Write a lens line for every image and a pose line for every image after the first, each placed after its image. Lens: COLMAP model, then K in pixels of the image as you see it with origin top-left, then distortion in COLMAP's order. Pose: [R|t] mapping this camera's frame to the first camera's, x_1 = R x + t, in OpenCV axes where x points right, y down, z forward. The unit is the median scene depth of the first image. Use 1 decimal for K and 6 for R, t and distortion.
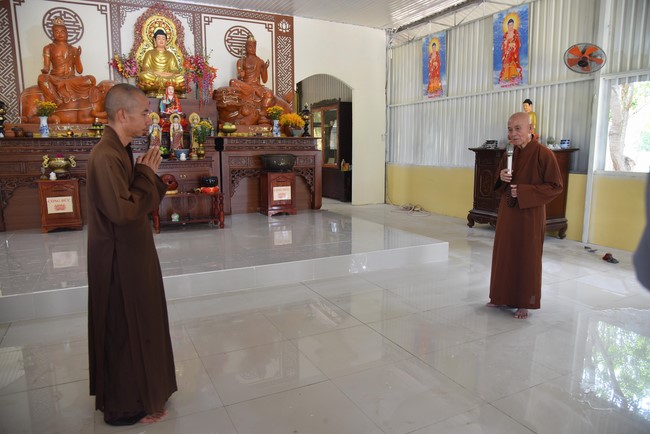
lens RADIAL K [[460.7, 0, 325.0], [0, 460.7, 217.0], [0, 0, 1]] dist [-0.111335, 0.079463]
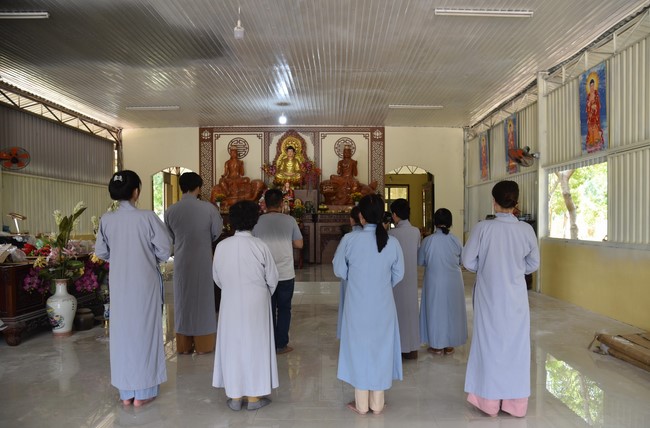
lens RADIAL K [[475.4, 0, 325.0], [0, 475.4, 214.0], [0, 0, 1]] dist [-0.062794, -0.000304]
pose [[0.888244, -0.001630, -0.459369, 0.515327], [-0.069515, 0.988001, -0.137921, 0.045731], [0.454081, 0.154440, 0.877473, -0.387486]]
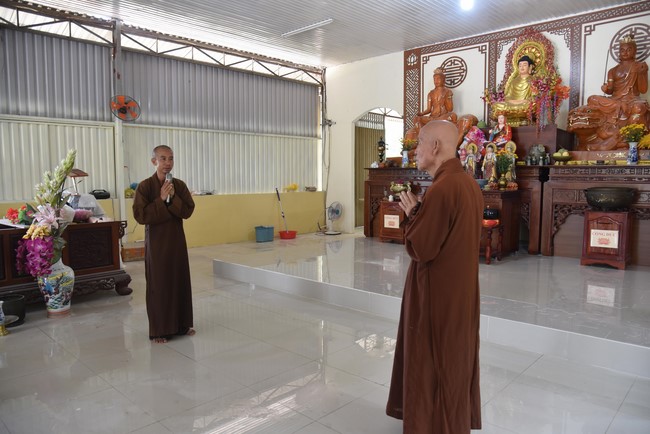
lens RADIAL K [[460.7, 0, 325.0], [0, 460.7, 217.0], [0, 0, 1]] dist [-0.111335, 0.079463]
pose [[0.342975, 0.086787, -0.935327, 0.421464], [-0.138339, 0.989532, 0.041089, -0.051985], [0.929102, 0.115300, 0.351391, 0.295965]]
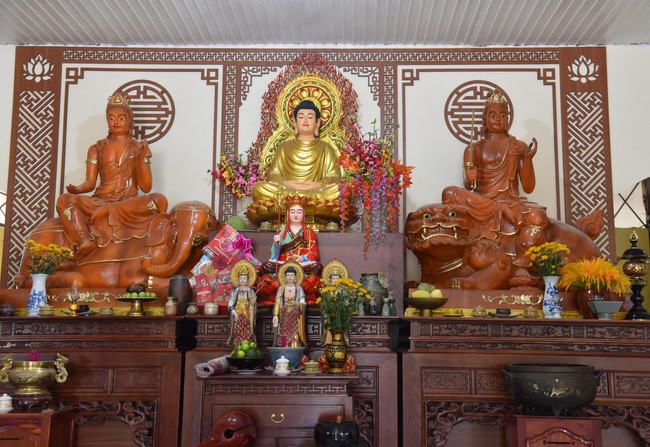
lens RADIAL K [[744.3, 0, 338.0], [0, 744.3, 224.6], [0, 0, 1]] dist [0.085884, 0.045437]
pose [[0.883524, -0.062509, -0.464197, 0.036234], [-0.079168, 0.956866, -0.279535, -0.059413], [0.461647, 0.283725, 0.840465, 0.362261]]
